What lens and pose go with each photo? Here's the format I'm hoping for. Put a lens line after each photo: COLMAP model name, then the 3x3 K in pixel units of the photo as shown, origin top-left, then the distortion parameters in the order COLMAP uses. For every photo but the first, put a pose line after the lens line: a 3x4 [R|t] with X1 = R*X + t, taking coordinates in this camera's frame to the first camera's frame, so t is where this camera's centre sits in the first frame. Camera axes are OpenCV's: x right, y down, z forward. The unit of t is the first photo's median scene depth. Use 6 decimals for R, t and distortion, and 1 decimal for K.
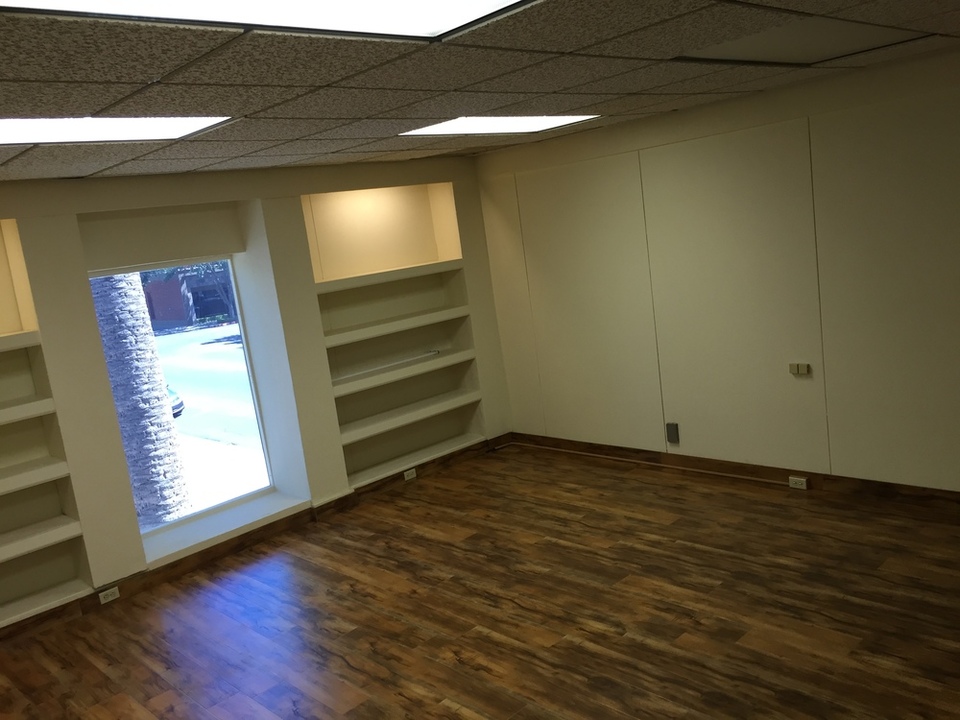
lens RADIAL K [[821.1, 0, 480.0], [0, 821.1, 360.0], [0, 0, 1]] dist [0.079781, -0.106665]
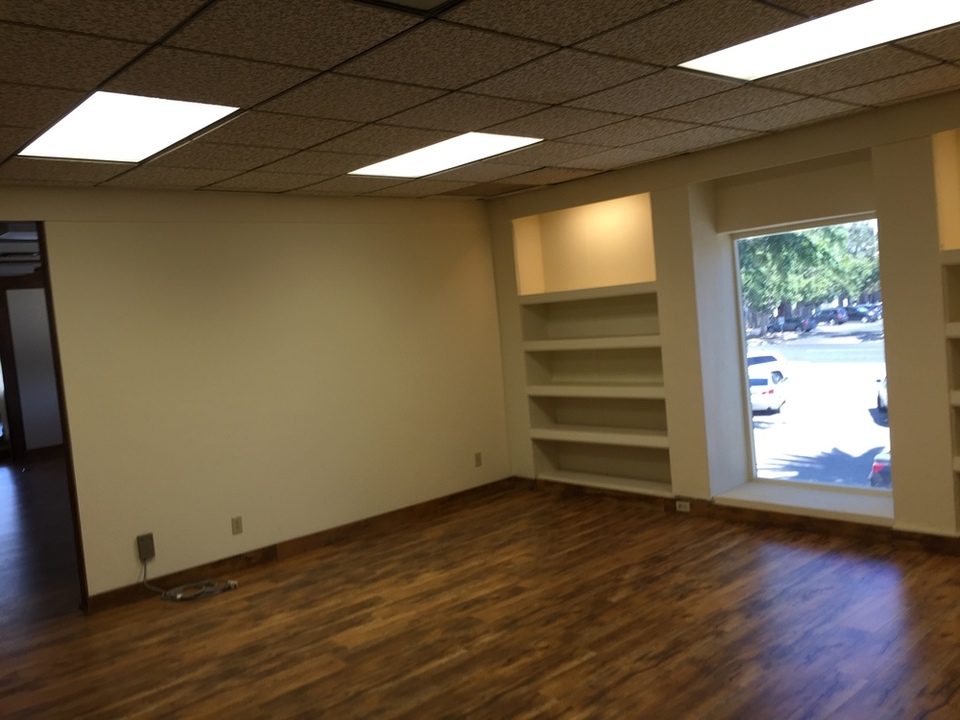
lens RADIAL K [[821.1, 0, 480.0], [0, 821.1, 360.0], [0, 0, 1]] dist [0.079781, -0.106665]
pose [[-0.024986, 0.193096, -0.980862, 0.777089], [-0.072443, 0.978239, 0.194425, -0.150520], [0.997060, 0.075915, -0.010454, 0.801504]]
